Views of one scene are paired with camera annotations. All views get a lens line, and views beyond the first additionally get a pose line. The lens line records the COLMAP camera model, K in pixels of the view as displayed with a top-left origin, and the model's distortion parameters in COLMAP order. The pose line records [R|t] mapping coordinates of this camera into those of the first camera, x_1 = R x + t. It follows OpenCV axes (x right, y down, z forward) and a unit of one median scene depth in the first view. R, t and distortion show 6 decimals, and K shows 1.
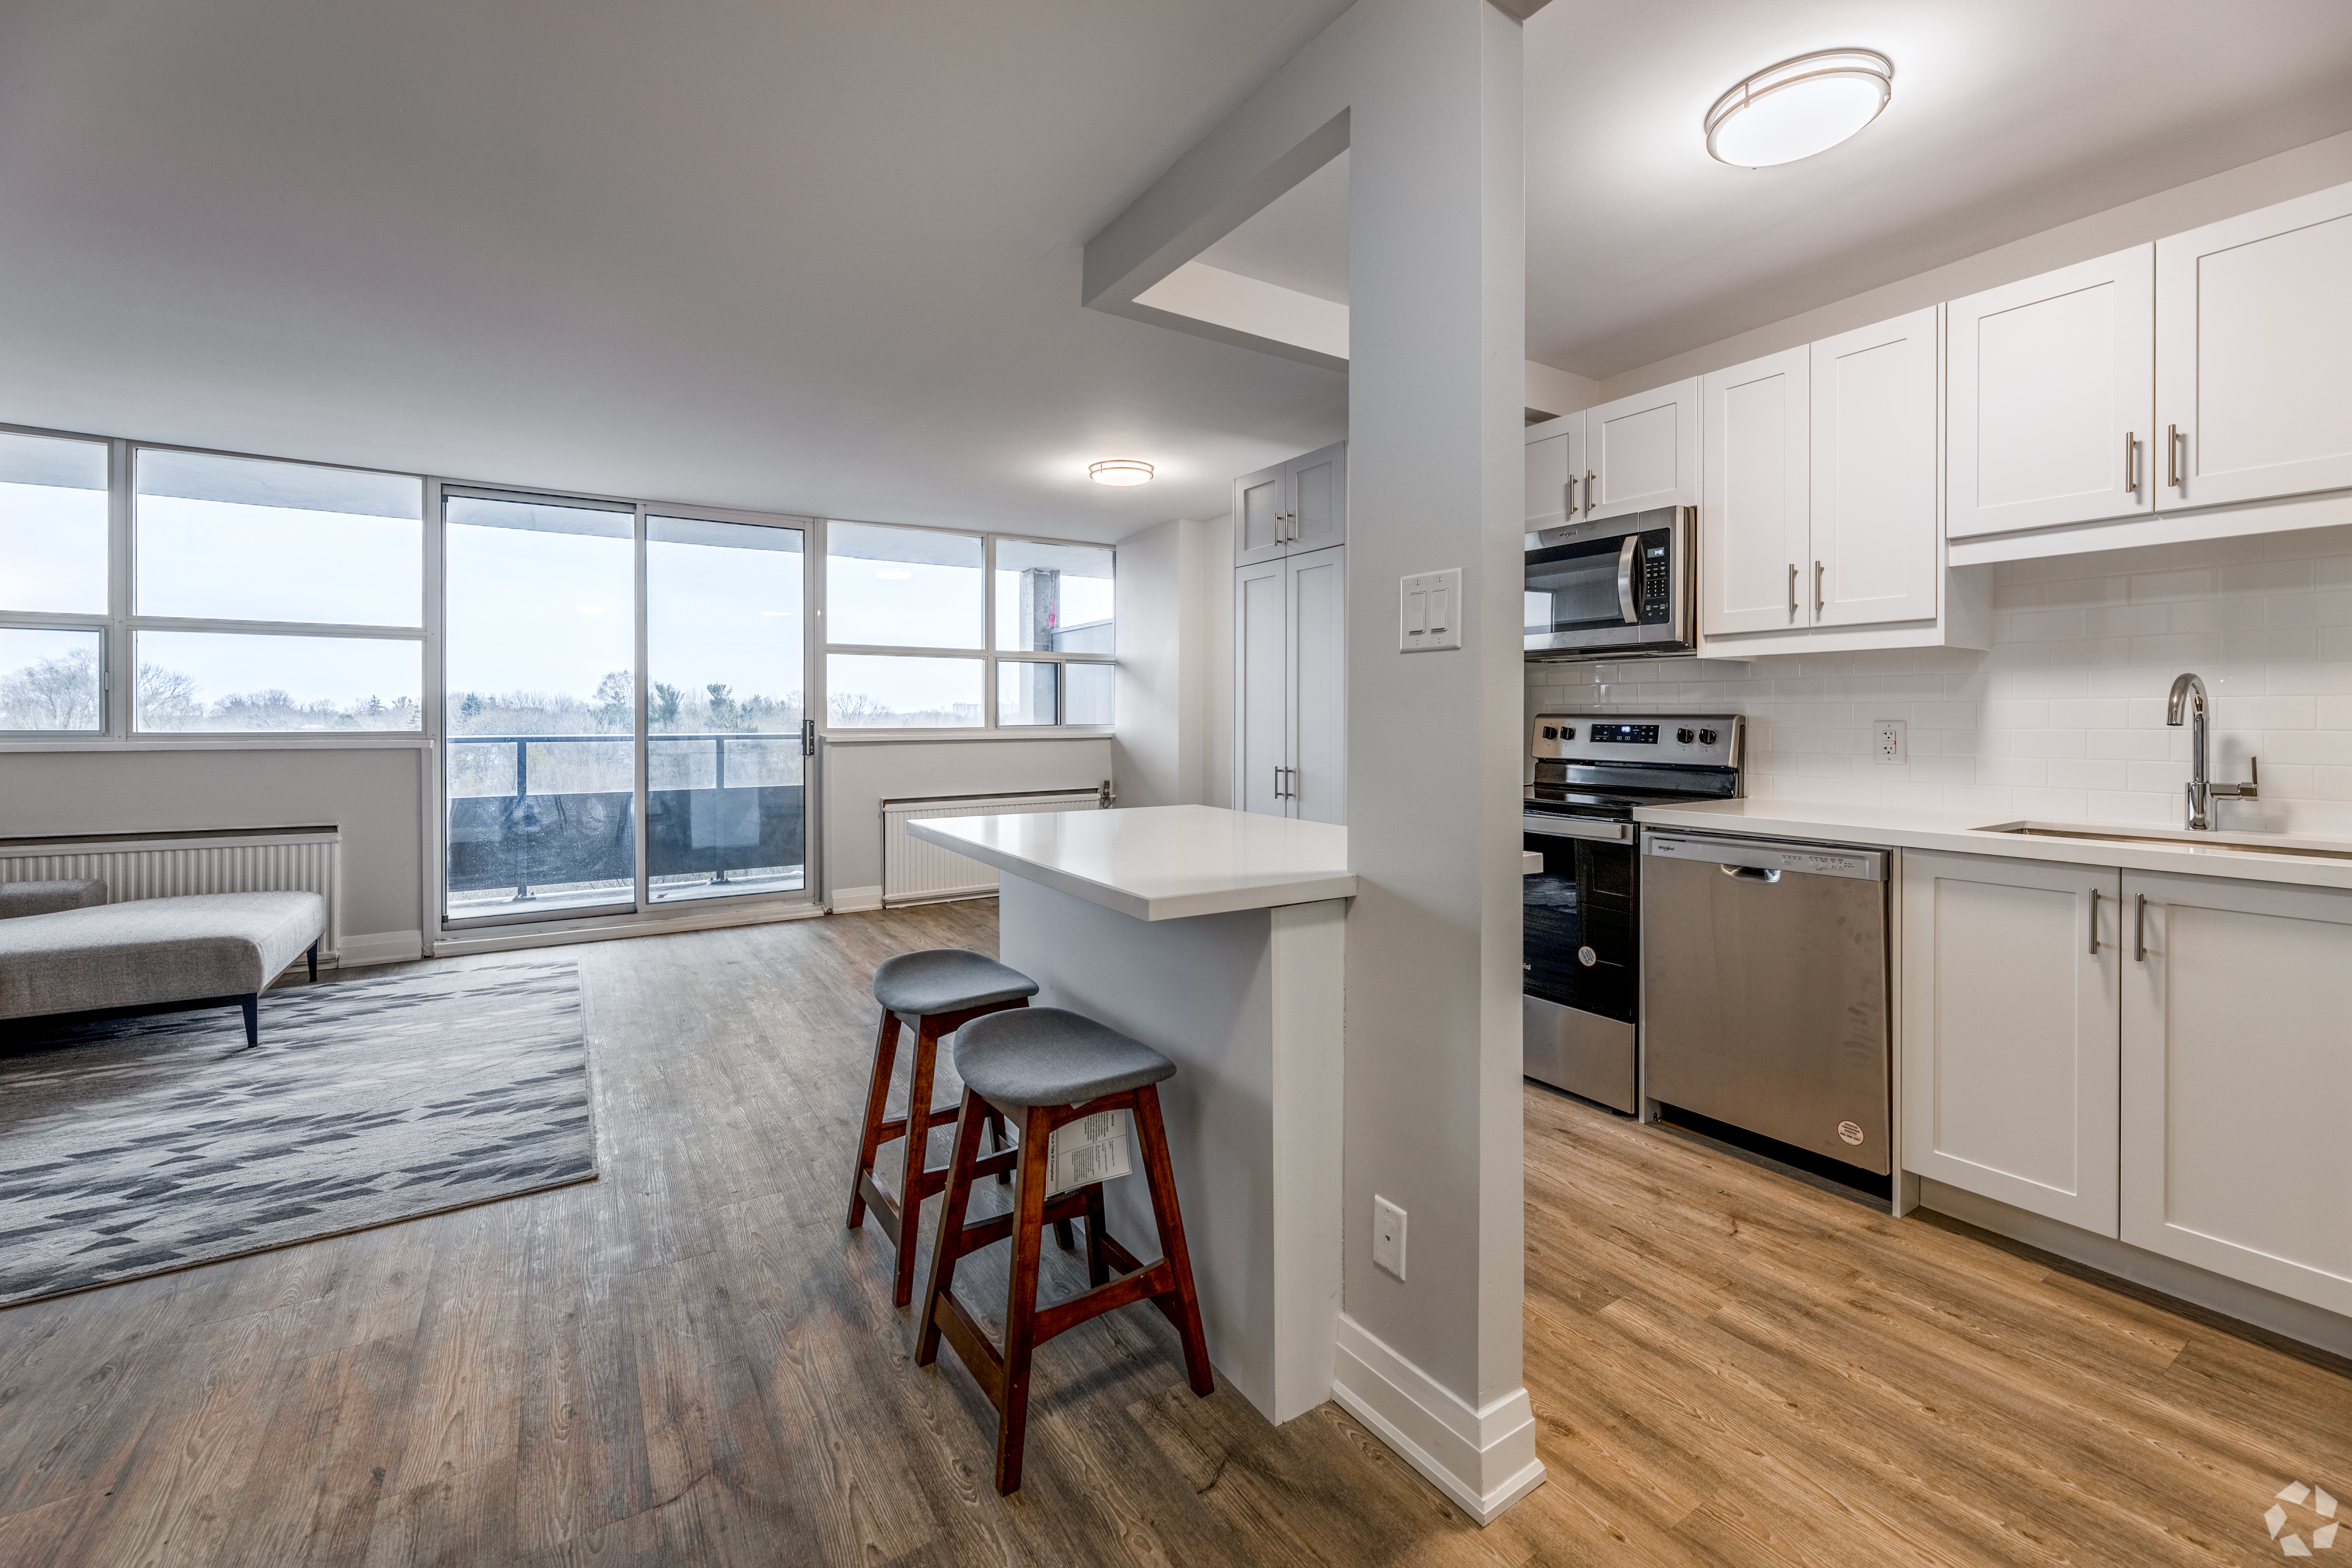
lens RADIAL K [[995.3, 0, 1184.0], [0, 995.3, 720.9], [0, 0, 1]] dist [-0.000956, -0.000270]
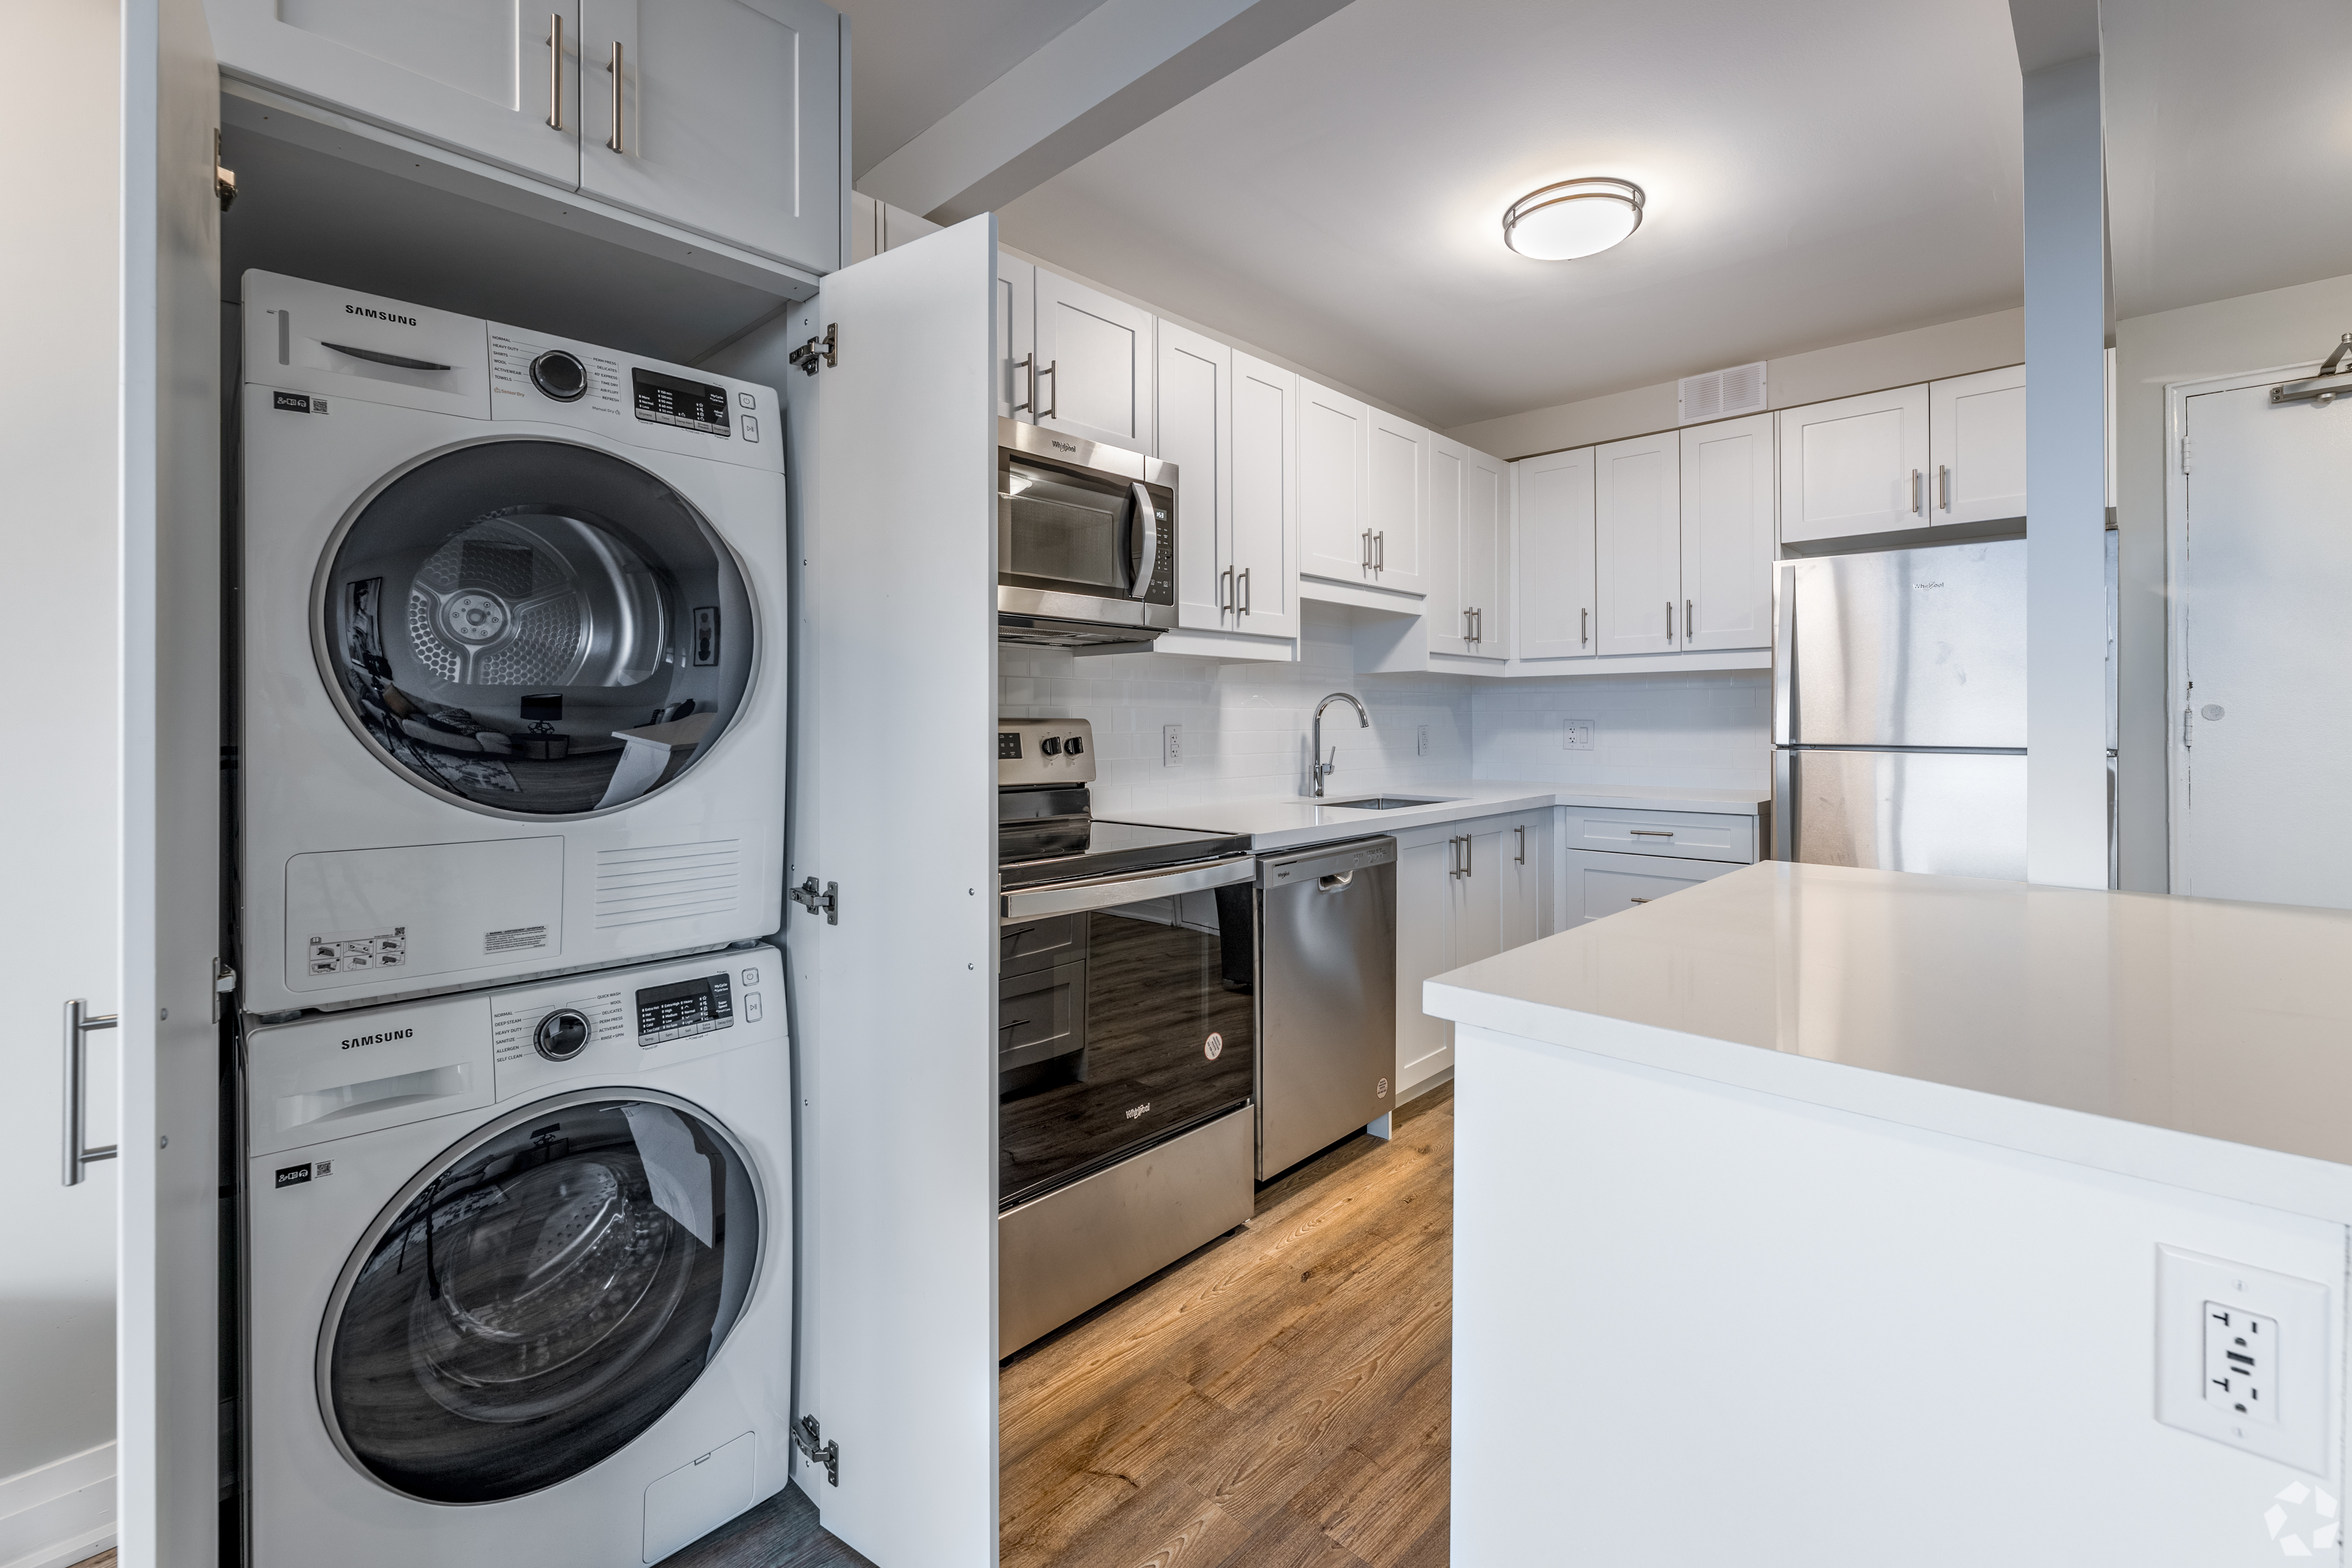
lens RADIAL K [[1009.5, 0, 1168.1], [0, 1009.5, 716.0], [0, 0, 1]] dist [0.000457, -0.000047]
pose [[-0.238444, 0.006193, 0.971137, -0.333033], [0.006627, 0.999967, -0.004749, -0.005371], [-0.971134, 0.005303, -0.238477, 1.279231]]
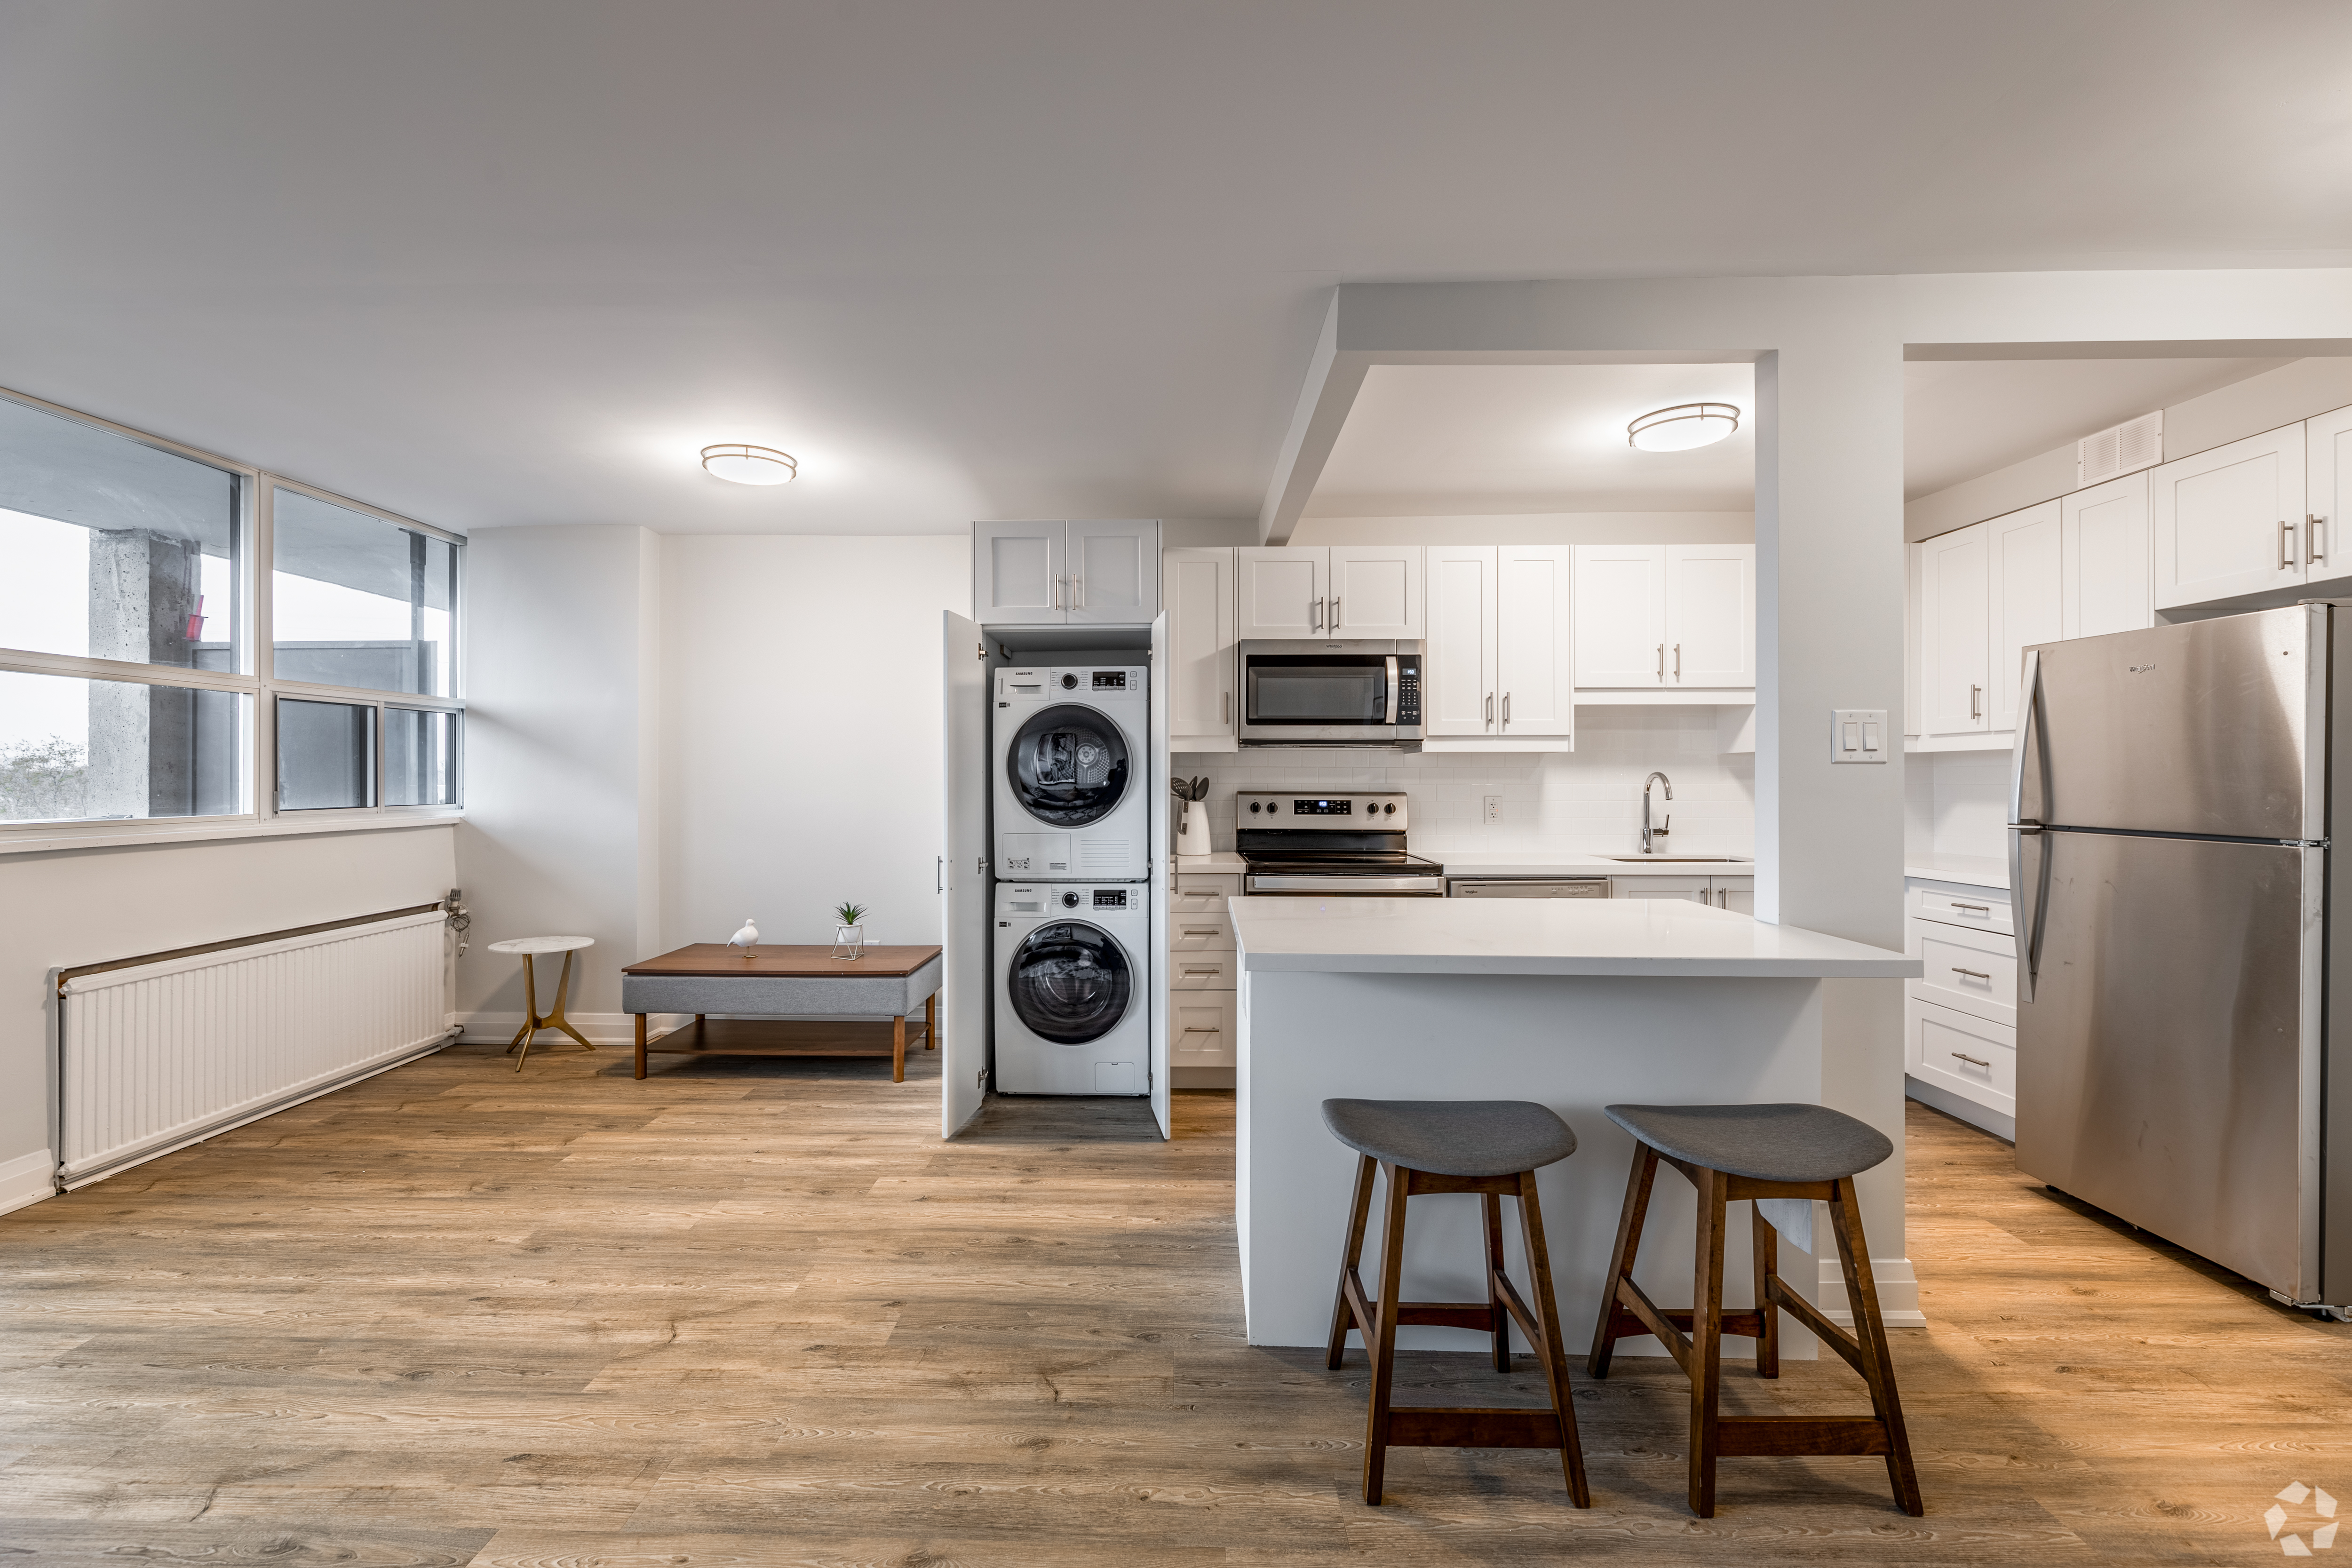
lens RADIAL K [[962.3, 0, 1154.9], [0, 962.3, 772.8], [0, 0, 1]] dist [0.001677, 0.000079]
pose [[0.556488, 0.003960, 0.830846, -0.849171], [0.003643, 0.999967, -0.007206, -0.028355], [-0.830848, 0.007037, 0.556455, 0.610363]]
